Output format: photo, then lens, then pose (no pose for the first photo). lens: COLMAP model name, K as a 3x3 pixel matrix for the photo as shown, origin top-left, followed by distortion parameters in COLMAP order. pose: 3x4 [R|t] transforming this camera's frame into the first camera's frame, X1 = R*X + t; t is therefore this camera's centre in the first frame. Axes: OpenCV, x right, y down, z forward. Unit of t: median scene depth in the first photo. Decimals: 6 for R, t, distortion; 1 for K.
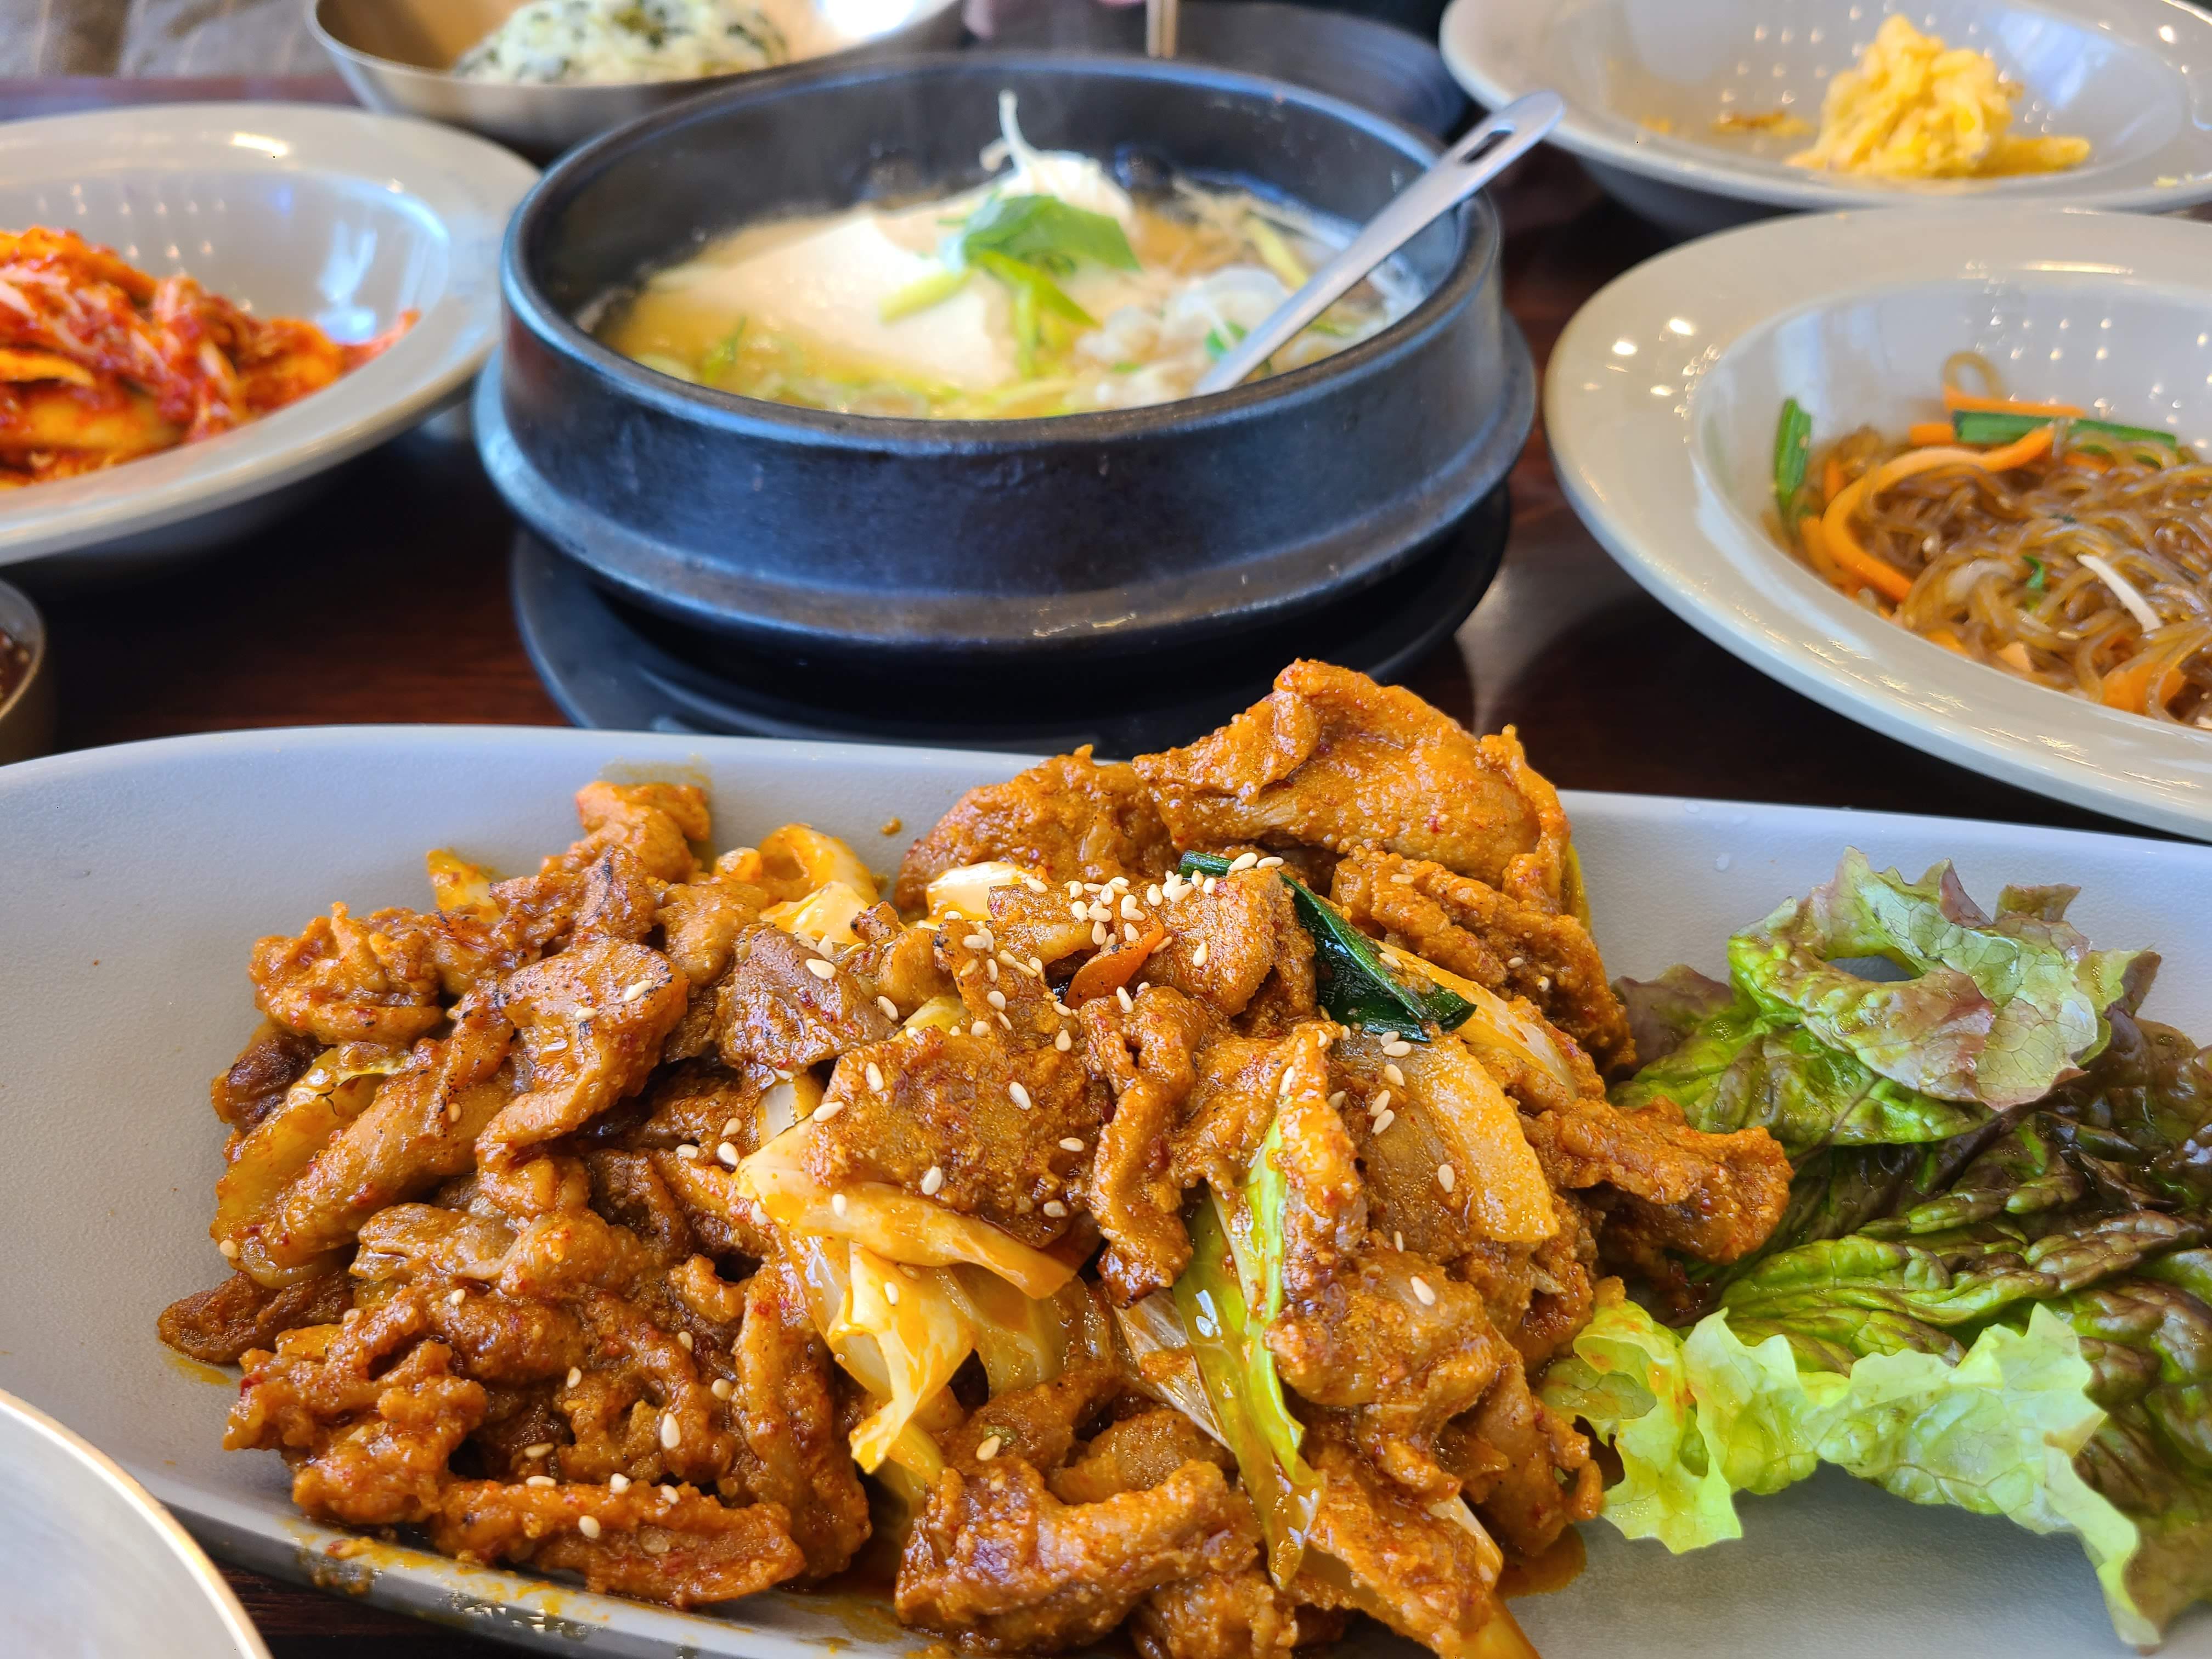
lens RADIAL K [[1664.0, 0, 1106.0], [0, 1664.0, 829.5], [0, 0, 1]] dist [-0.036315, -0.000608]
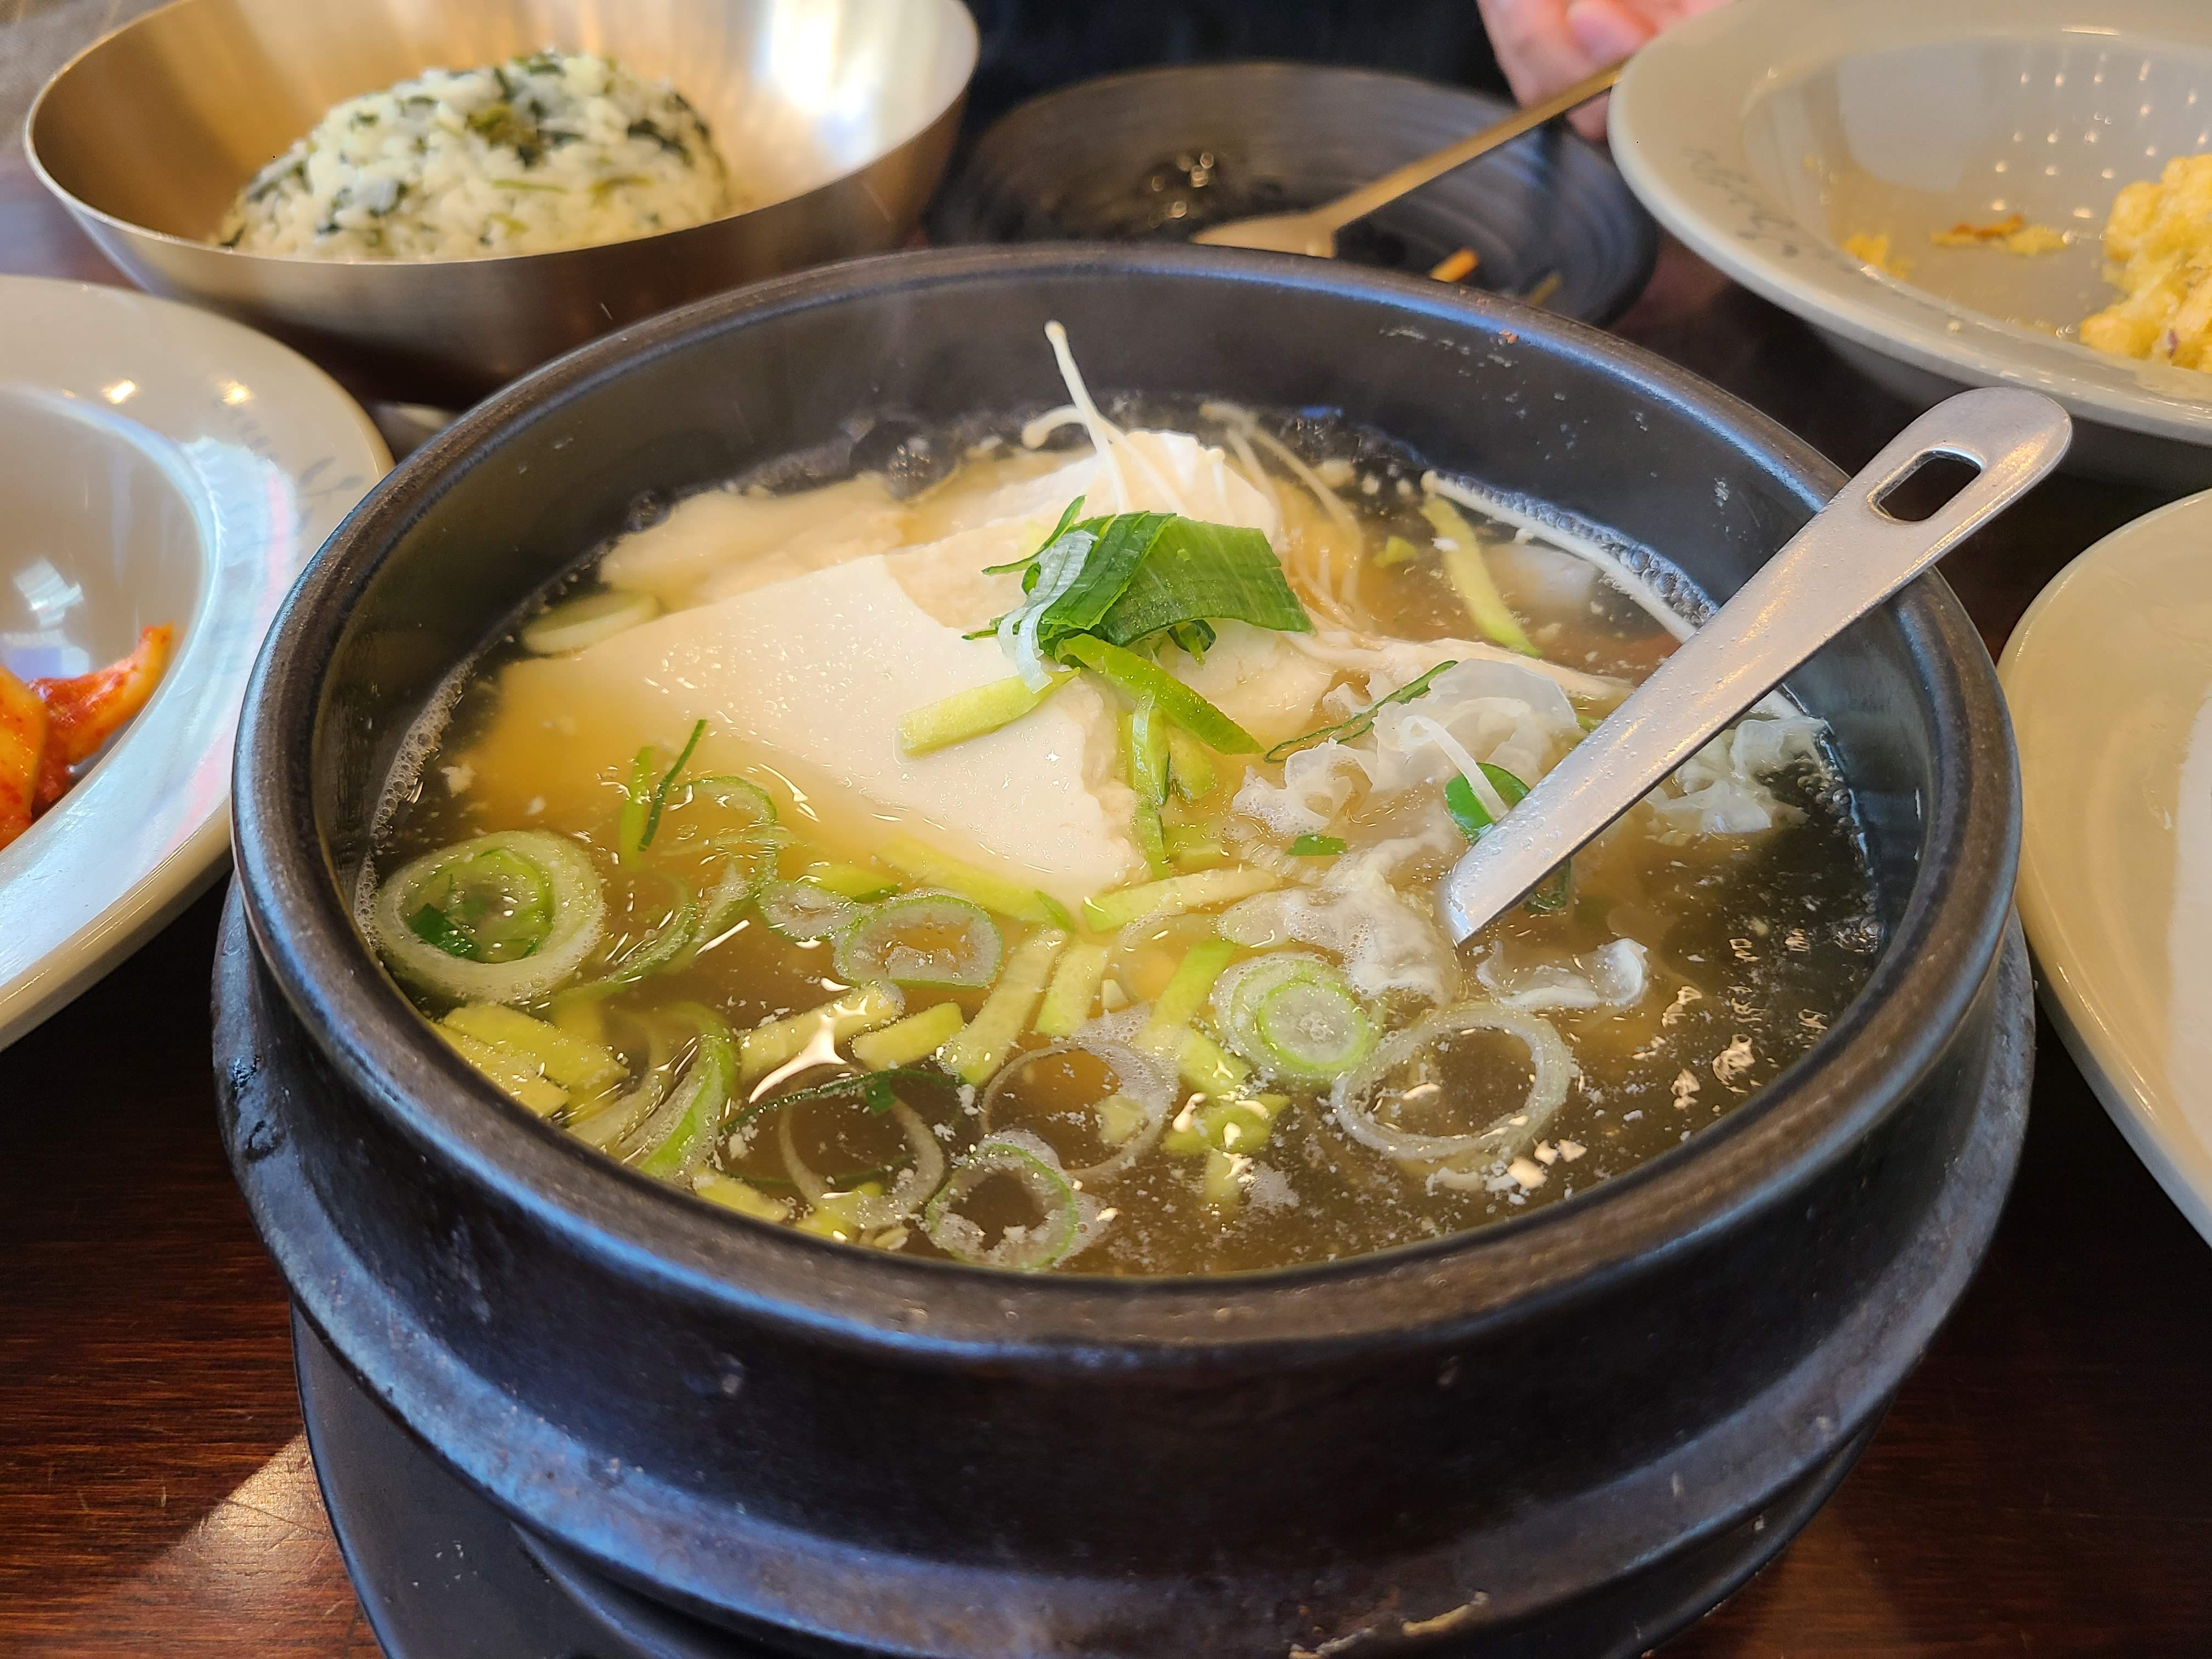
lens RADIAL K [[1697.0, 0, 1076.0], [0, 1697.0, 825.9], [0, 0, 1]] dist [-0.003394, 0.000620]
pose [[0.999504, -0.017267, 0.026337, -0.087617], [0.016942, 0.999778, 0.012509, -0.280079], [-0.026548, -0.012056, 0.999575, 0.366337]]
